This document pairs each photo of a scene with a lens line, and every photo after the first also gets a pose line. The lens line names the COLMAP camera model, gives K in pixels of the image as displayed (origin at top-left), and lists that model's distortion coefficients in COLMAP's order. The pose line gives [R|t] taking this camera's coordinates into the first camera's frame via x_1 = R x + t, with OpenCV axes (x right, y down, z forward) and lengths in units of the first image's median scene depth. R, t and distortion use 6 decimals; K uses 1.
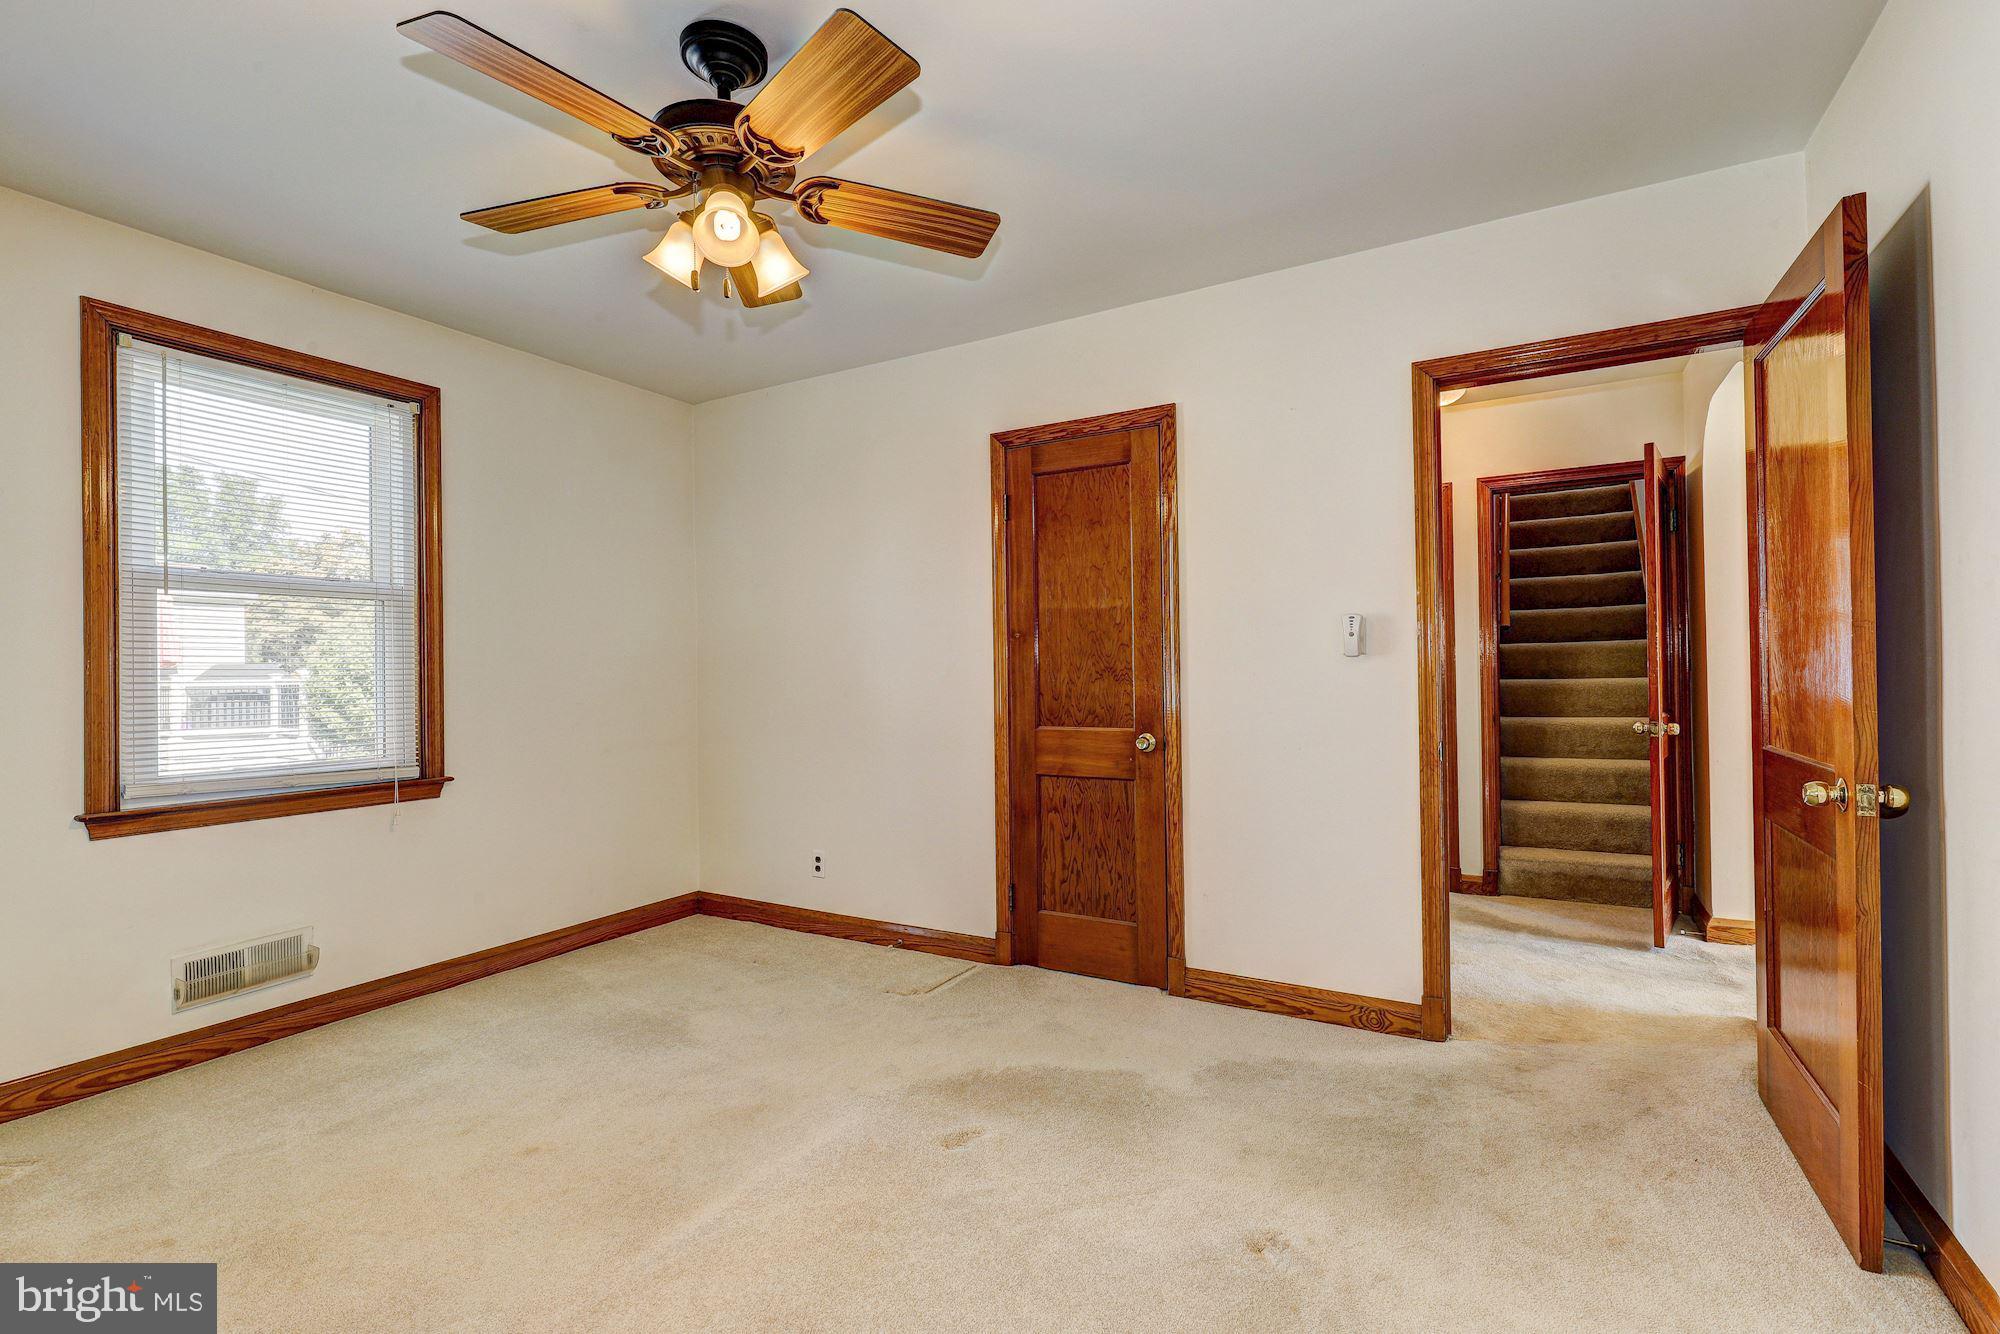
lens RADIAL K [[899.8, 0, 1006.9], [0, 899.8, 665.0], [0, 0, 1]] dist [-0.000344, 0.000415]
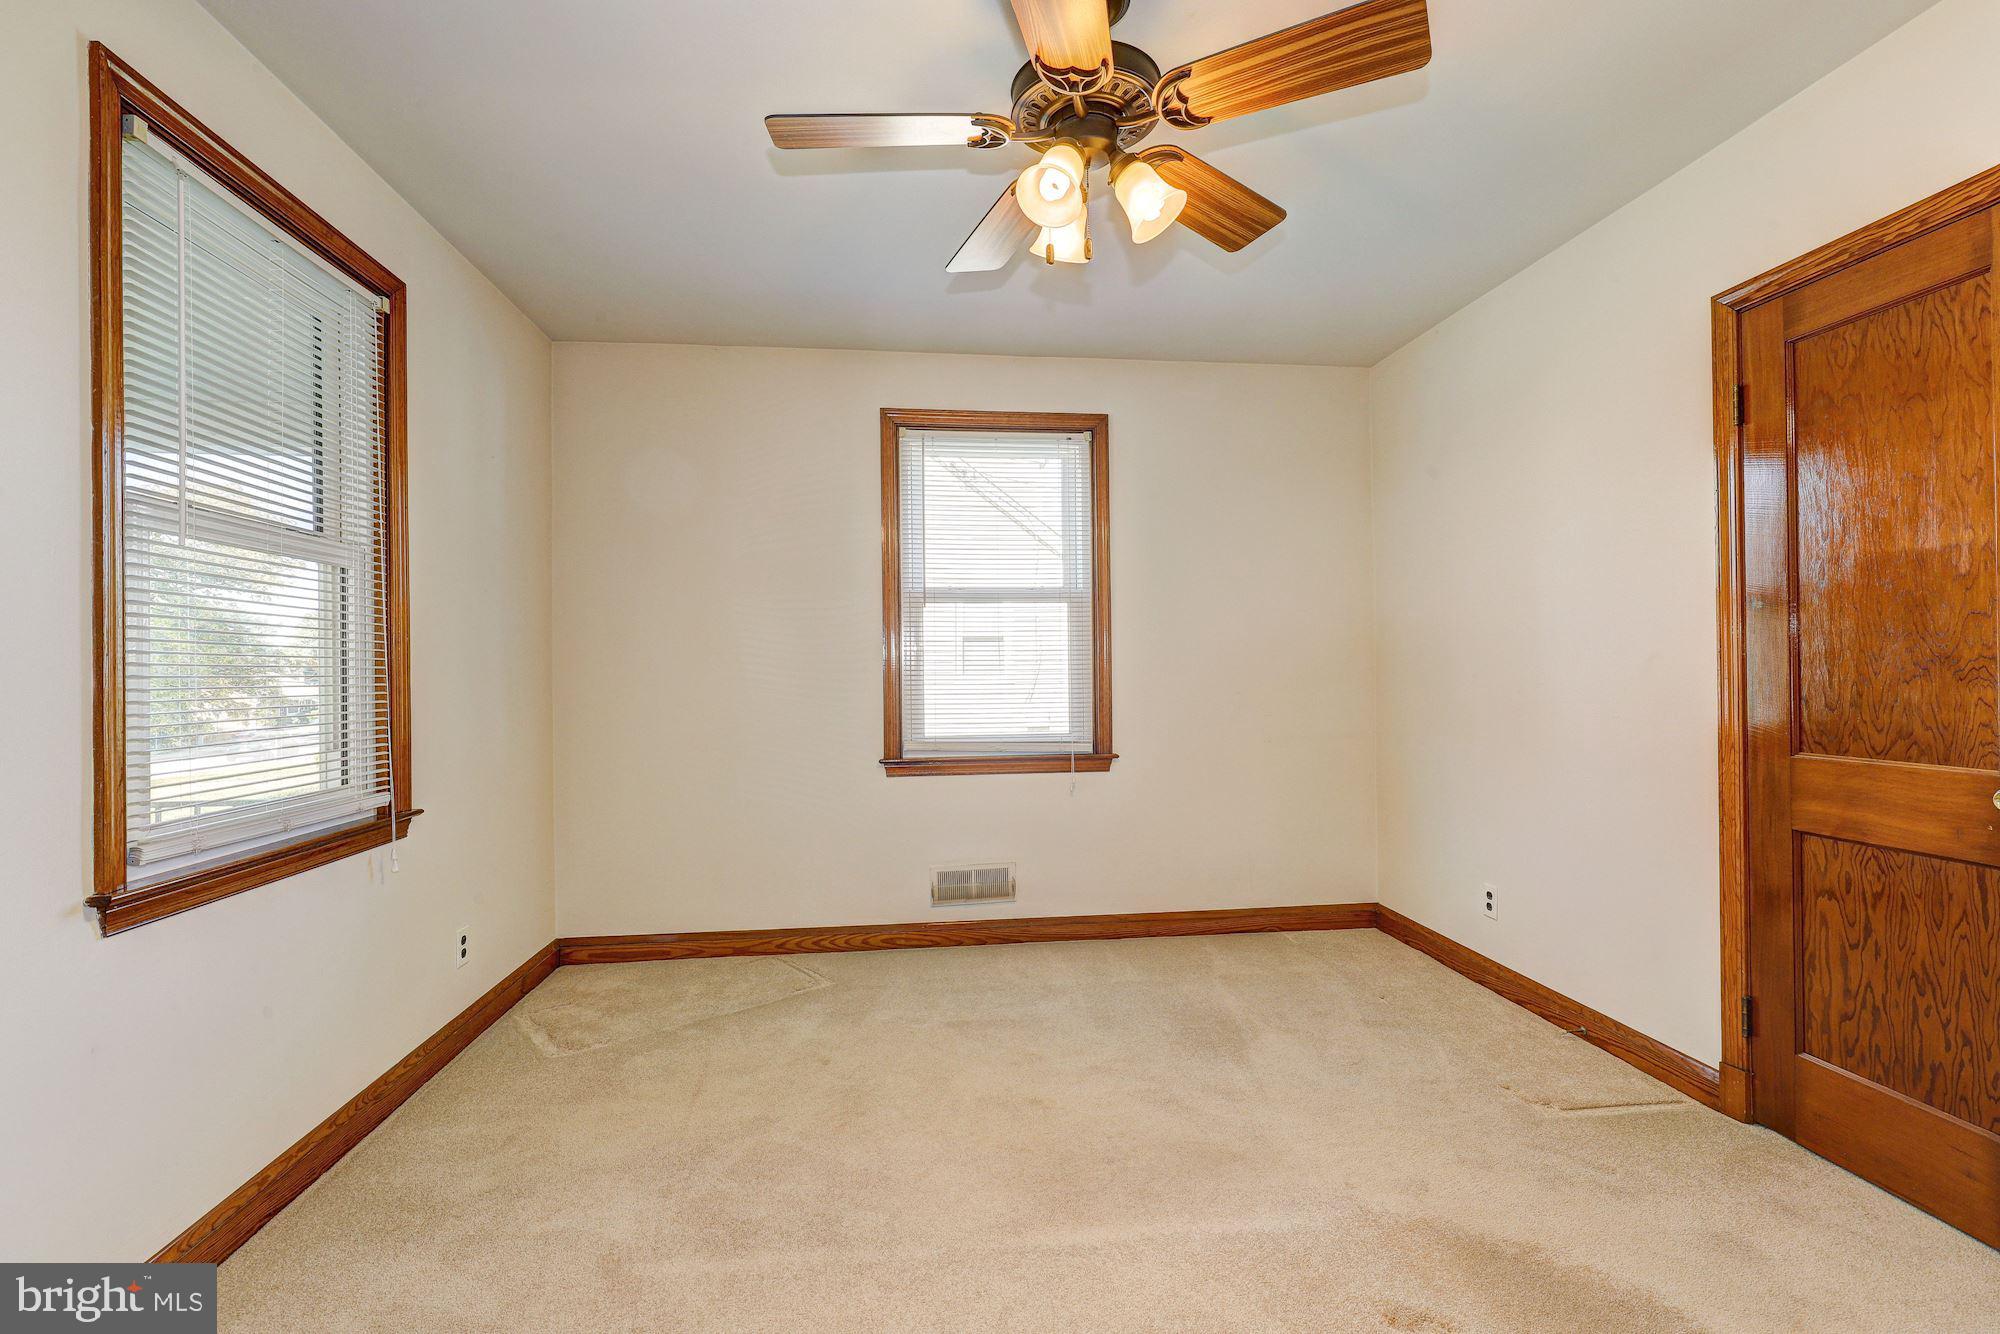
lens RADIAL K [[899.8, 0, 1006.9], [0, 899.8, 665.0], [0, 0, 1]] dist [-0.000344, 0.000415]
pose [[0.596782, 0.003582, -0.802395, 0.217959], [0.007455, 0.999922, 0.010008, -0.001384], [0.802369, -0.011955, 0.596709, 0.216420]]
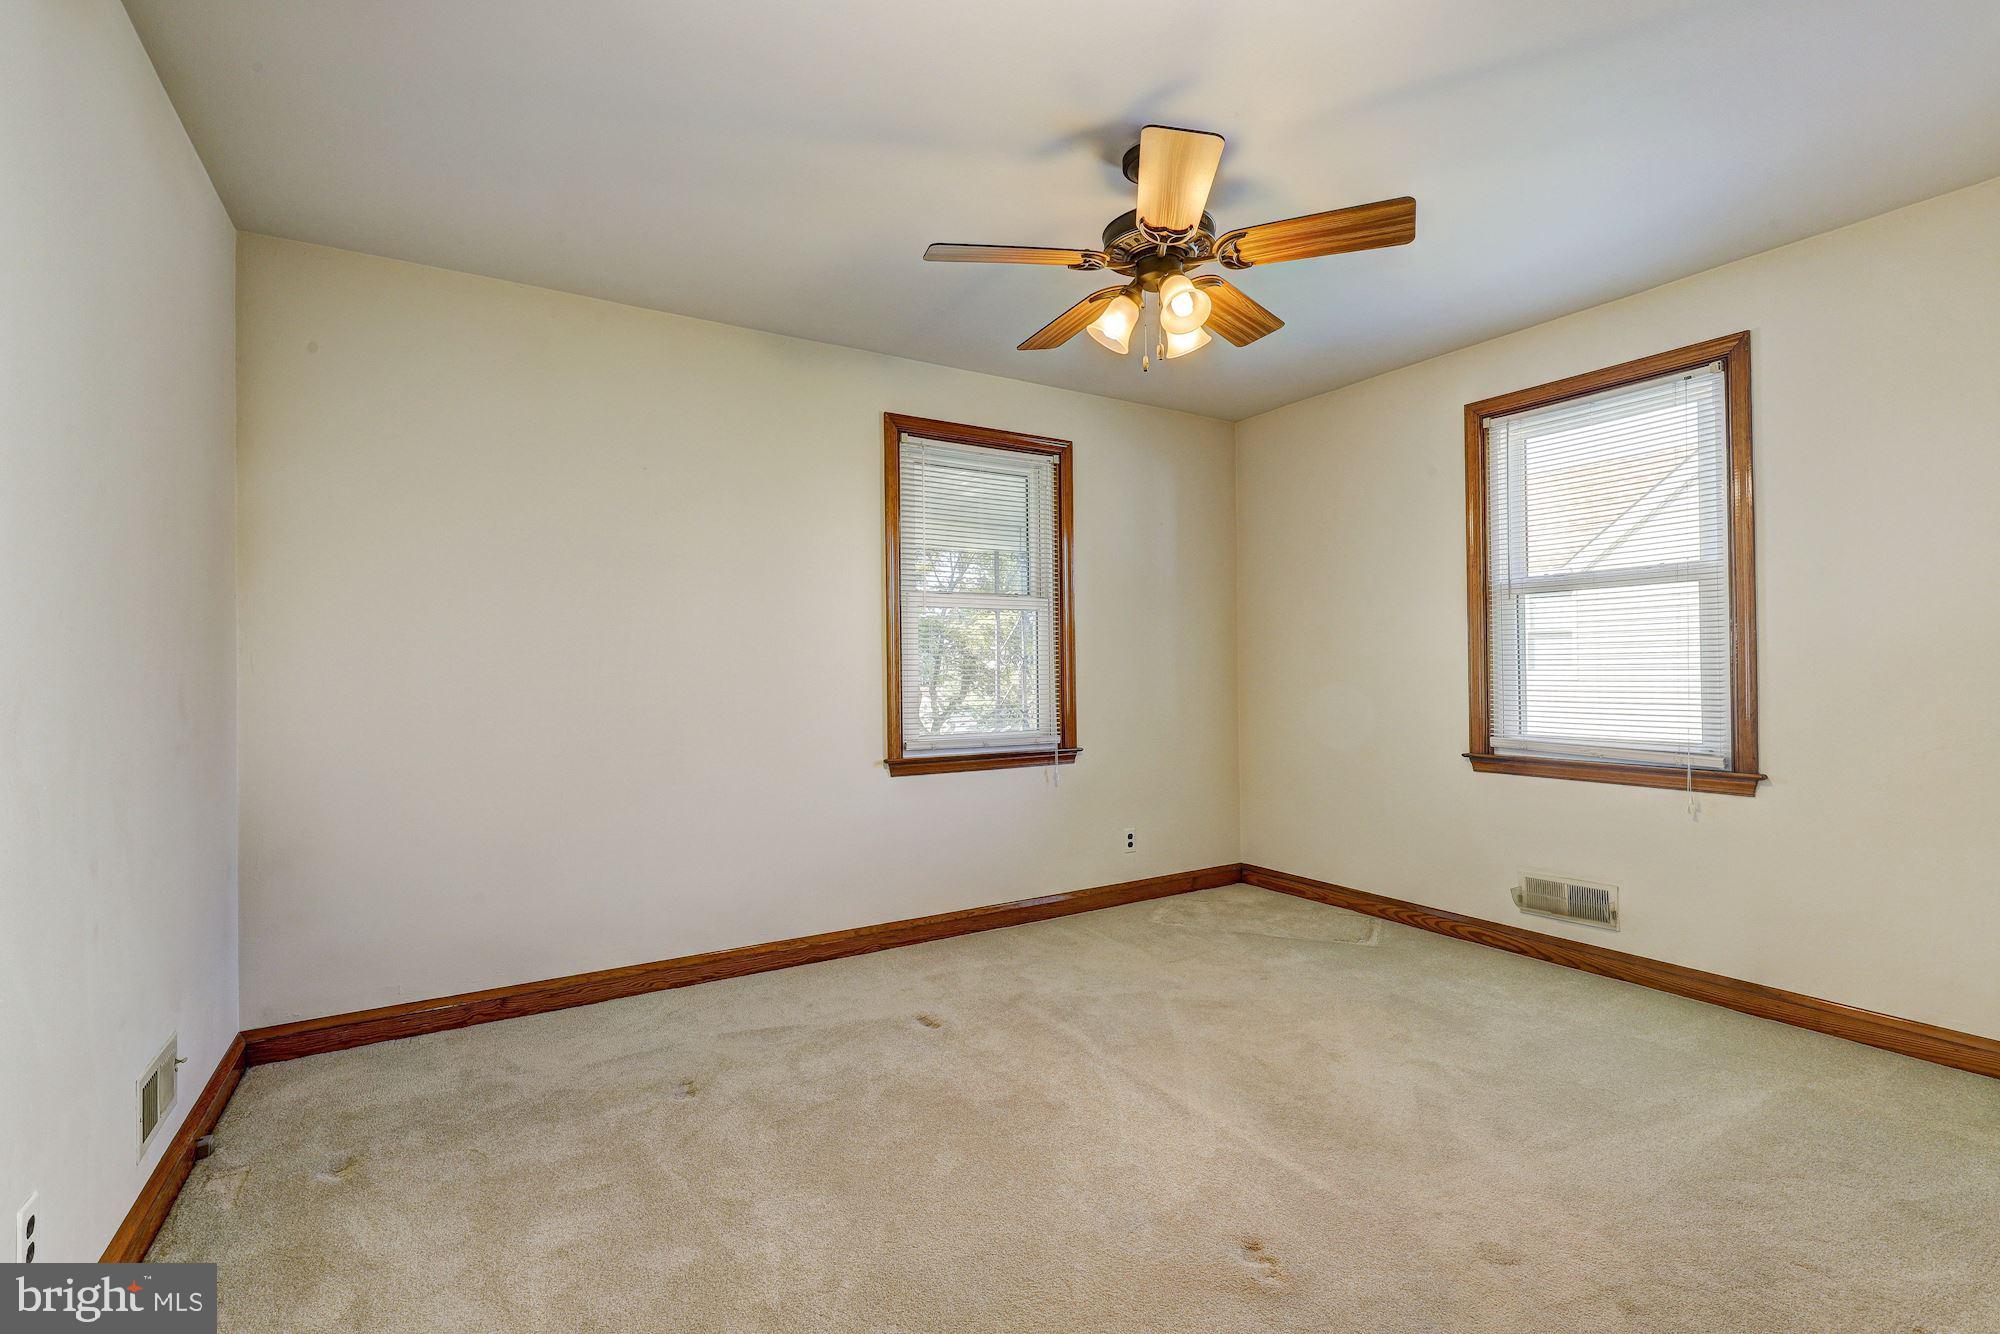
lens RADIAL K [[899.8, 0, 1006.9], [0, 899.8, 665.0], [0, 0, 1]] dist [-0.000344, 0.000415]
pose [[-0.475247, 0.012483, -0.879764, 0.500210], [0.021834, 0.999759, 0.002392, 0.000127], [0.879581, -0.018072, -0.475405, 0.797378]]
